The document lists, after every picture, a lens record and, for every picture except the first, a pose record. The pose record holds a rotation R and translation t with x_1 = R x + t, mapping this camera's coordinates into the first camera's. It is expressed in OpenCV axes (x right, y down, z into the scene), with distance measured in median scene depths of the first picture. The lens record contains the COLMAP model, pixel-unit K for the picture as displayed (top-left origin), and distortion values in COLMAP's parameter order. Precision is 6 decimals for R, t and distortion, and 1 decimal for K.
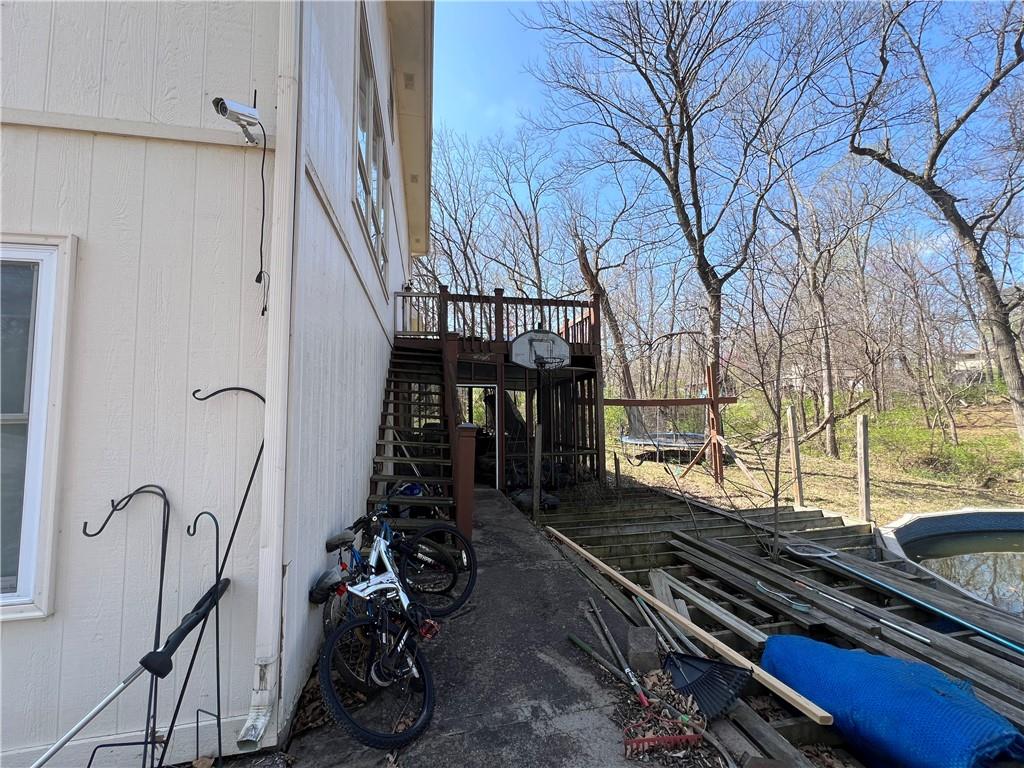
lens RADIAL K [[409.4, 0, 511.0], [0, 409.4, 383.4], [0, 0, 1]] dist [0.000164, -0.000157]
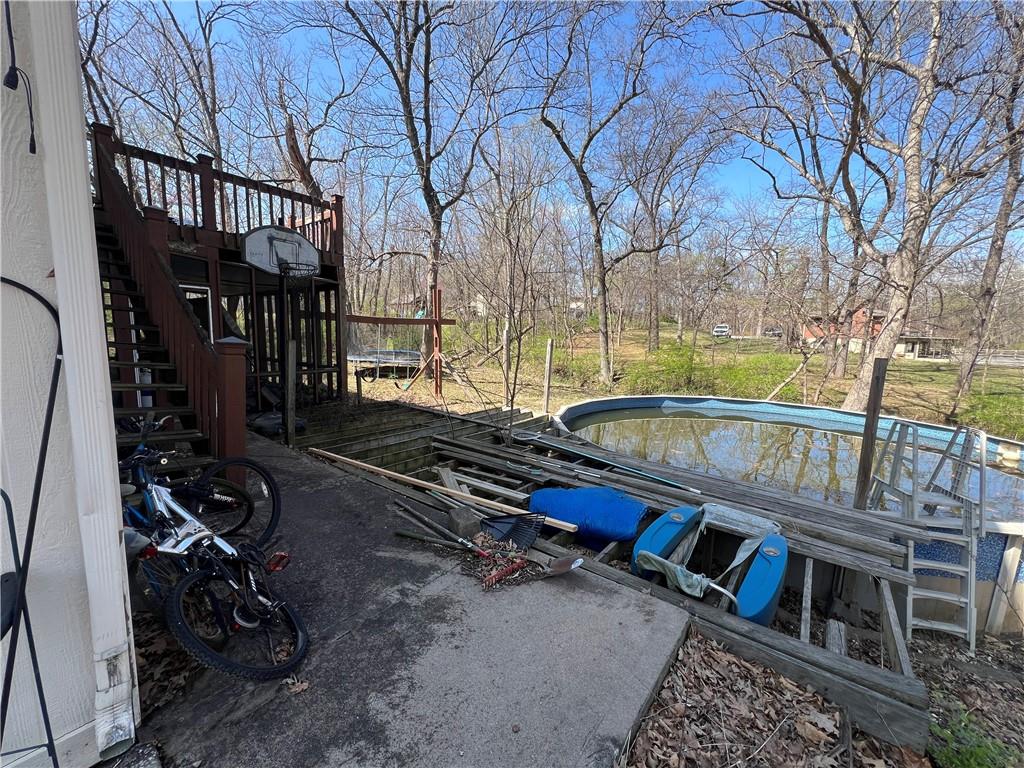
lens RADIAL K [[409.4, 0, 512.7], [0, 409.4, 383.2], [0, 0, 1]] dist [0.000164, -0.000157]
pose [[0.763916, -0.043371, 0.643856, -0.097438], [-0.087159, 0.981662, 0.169538, -0.000074], [-0.639402, -0.185630, 0.746127, 0.011413]]
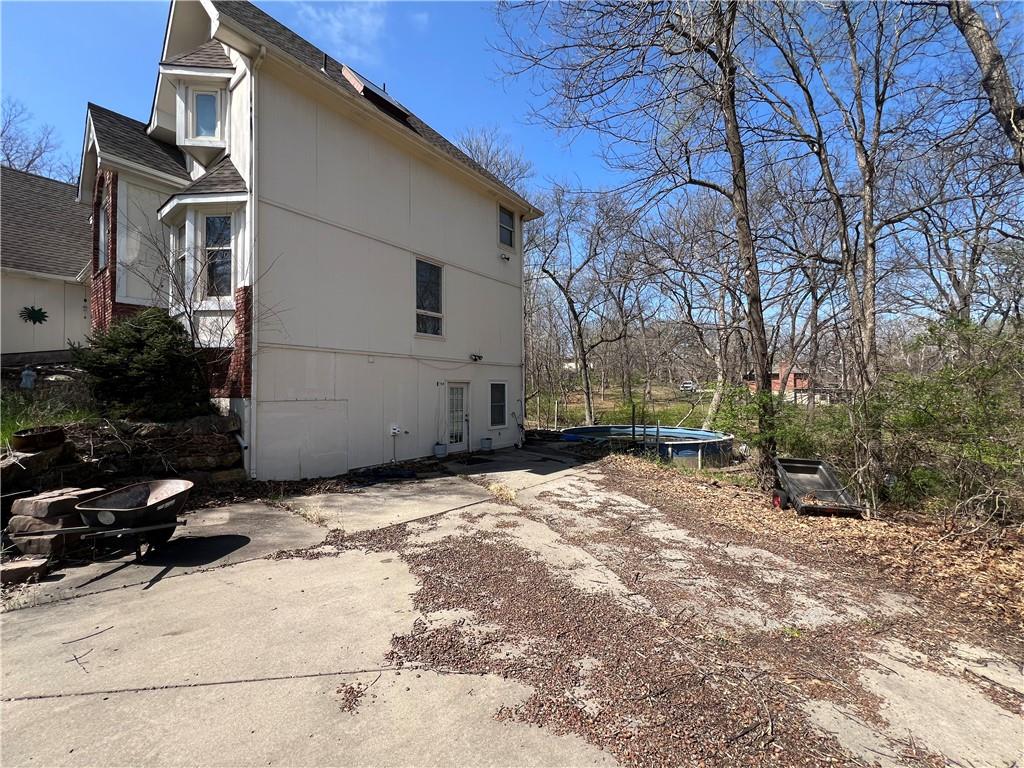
lens RADIAL K [[409.4, 0, 509.5], [0, 409.4, 385.2], [0, 0, 1]] dist [0.000164, -0.000157]
pose [[0.760858, 0.023511, 0.648492, -1.231762], [-0.061766, 0.997430, 0.036307, -0.109833], [-0.645972, -0.067680, 0.760355, -0.998978]]
